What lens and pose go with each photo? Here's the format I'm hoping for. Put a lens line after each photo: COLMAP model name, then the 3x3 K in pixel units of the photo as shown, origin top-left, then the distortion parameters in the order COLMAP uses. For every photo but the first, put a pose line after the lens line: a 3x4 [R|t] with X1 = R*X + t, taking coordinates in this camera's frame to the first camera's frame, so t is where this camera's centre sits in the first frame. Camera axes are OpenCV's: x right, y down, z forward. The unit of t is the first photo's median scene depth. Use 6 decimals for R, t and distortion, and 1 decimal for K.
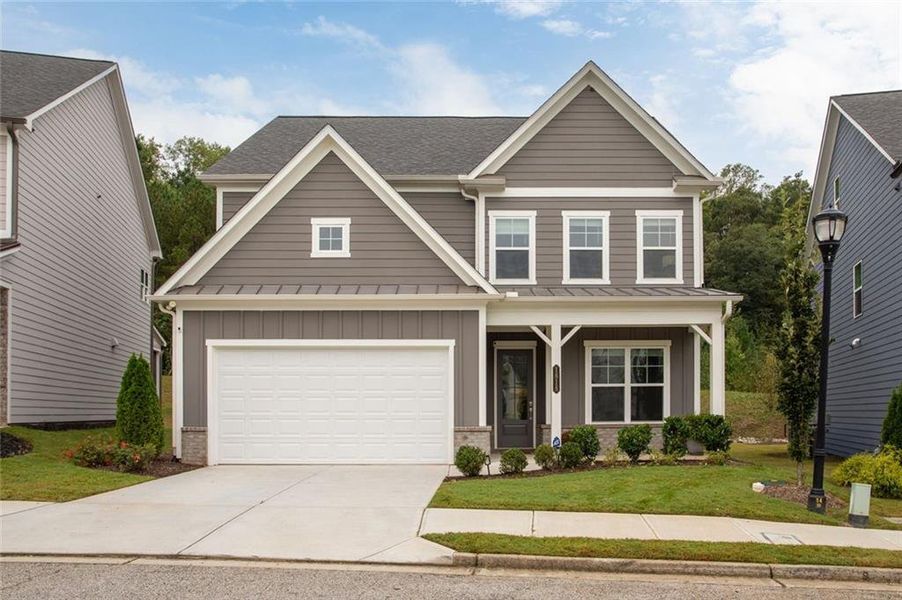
lens RADIAL K [[697.9, 0, 514.1], [0, 697.9, 412.8], [0, 0, 1]] dist [-0.035861, 0.006217]
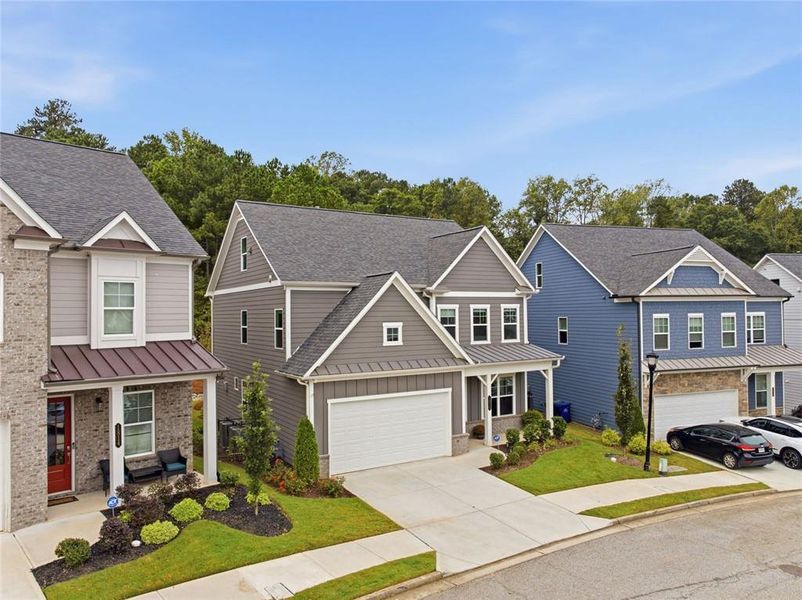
lens RADIAL K [[569.6, 0, 401.0], [0, 569.6, 300.0], [0, 0, 1]] dist [-0.039783, -0.007328]
pose [[0.865138, 0.006174, 0.501495, -0.964750], [0.007289, 0.999664, -0.024881, -0.304276], [-0.501480, 0.025181, 0.864802, -0.238724]]
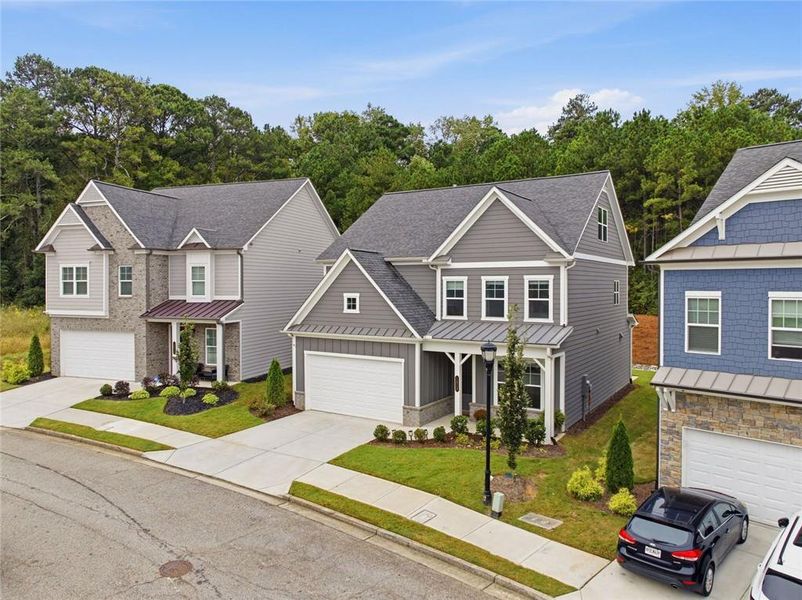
lens RADIAL K [[569.6, 0, 401.0], [0, 569.6, 300.0], [0, 0, 1]] dist [-0.039783, -0.007328]
pose [[0.830737, 0.017948, -0.556375, 0.761920], [-0.002597, 0.999594, 0.028368, -0.310425], [0.556659, -0.022122, 0.830447, -0.269702]]
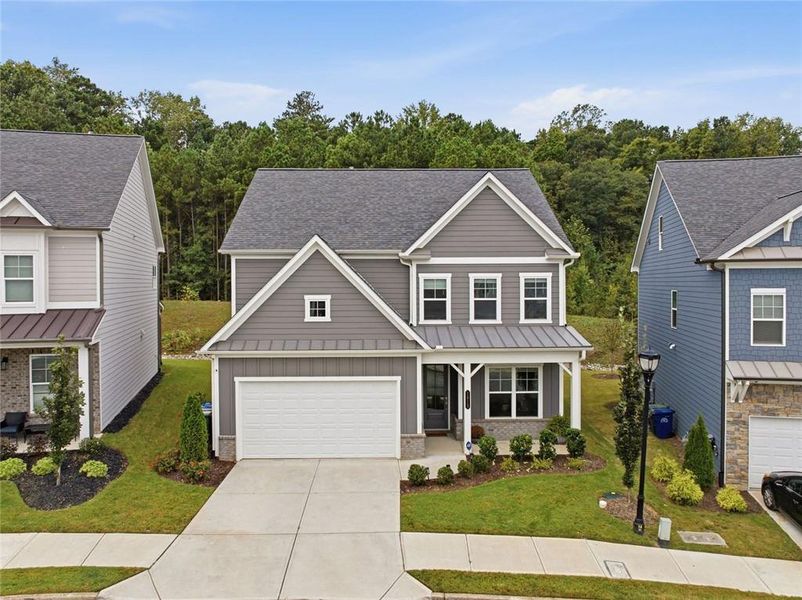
lens RADIAL K [[573.2, 0, 398.8], [0, 573.2, 287.2], [0, 0, 1]] dist [-0.008797, -0.042569]
pose [[0.999997, -0.000405, -0.002354, -0.087003], [0.000425, 0.999963, 0.008616, -0.310980], [0.002350, -0.008617, 0.999960, -0.233203]]
